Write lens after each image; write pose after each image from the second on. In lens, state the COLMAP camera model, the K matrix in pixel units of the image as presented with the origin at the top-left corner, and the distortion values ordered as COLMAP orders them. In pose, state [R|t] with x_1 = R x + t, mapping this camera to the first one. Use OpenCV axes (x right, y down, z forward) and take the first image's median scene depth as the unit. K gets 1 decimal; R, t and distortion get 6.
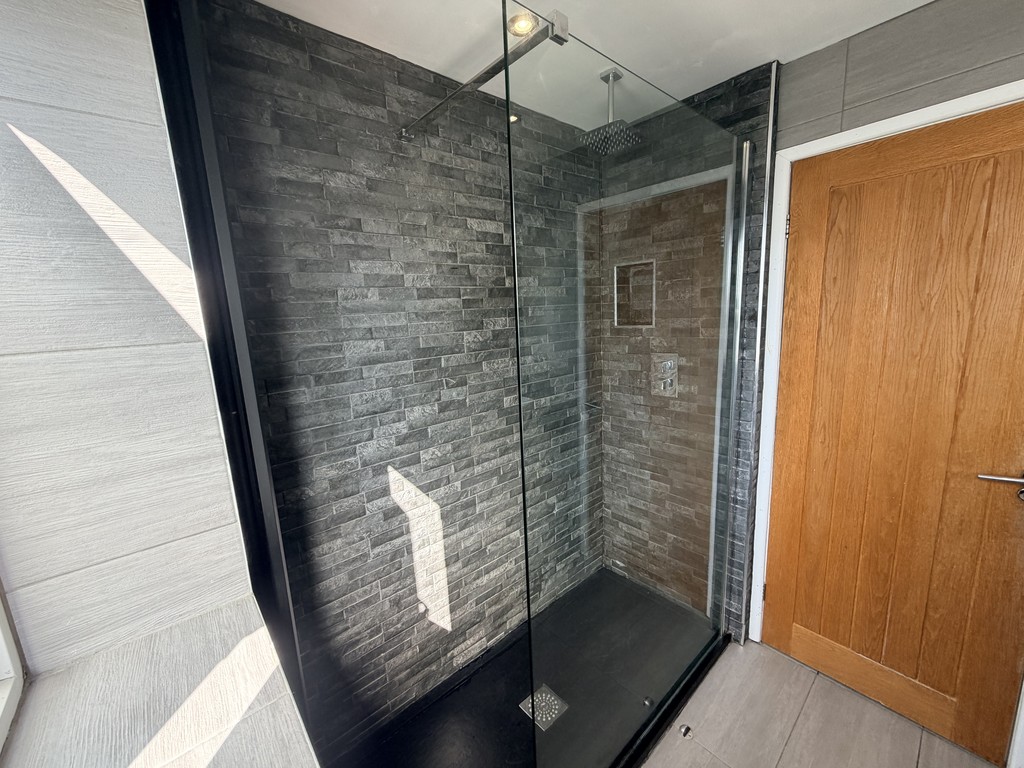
lens RADIAL K [[406.2, 0, 511.5], [0, 406.2, 383.0], [0, 0, 1]] dist [-0.001808, -0.000195]
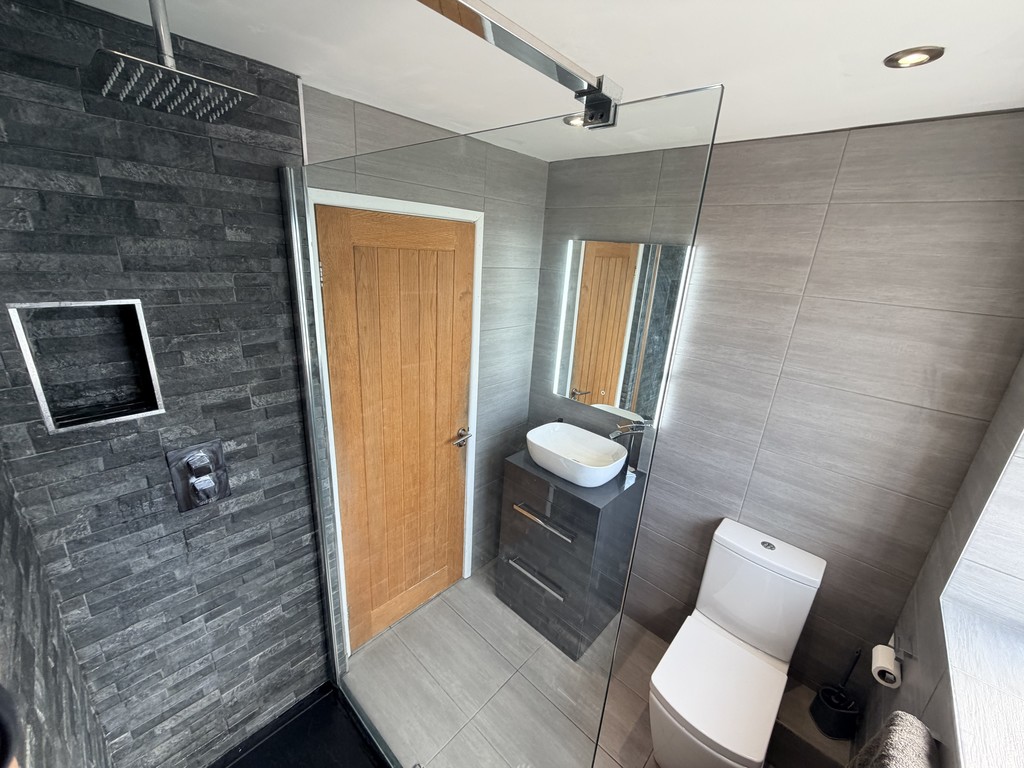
lens RADIAL K [[406.2, 0, 510.8], [0, 406.2, 385.7], [0, 0, 1]] dist [-0.001808, -0.000195]
pose [[-0.109510, -0.272557, 0.955887, -0.266402], [0.118276, 0.951265, 0.284790, -0.290511], [-0.986924, 0.144246, -0.071936, 0.551131]]
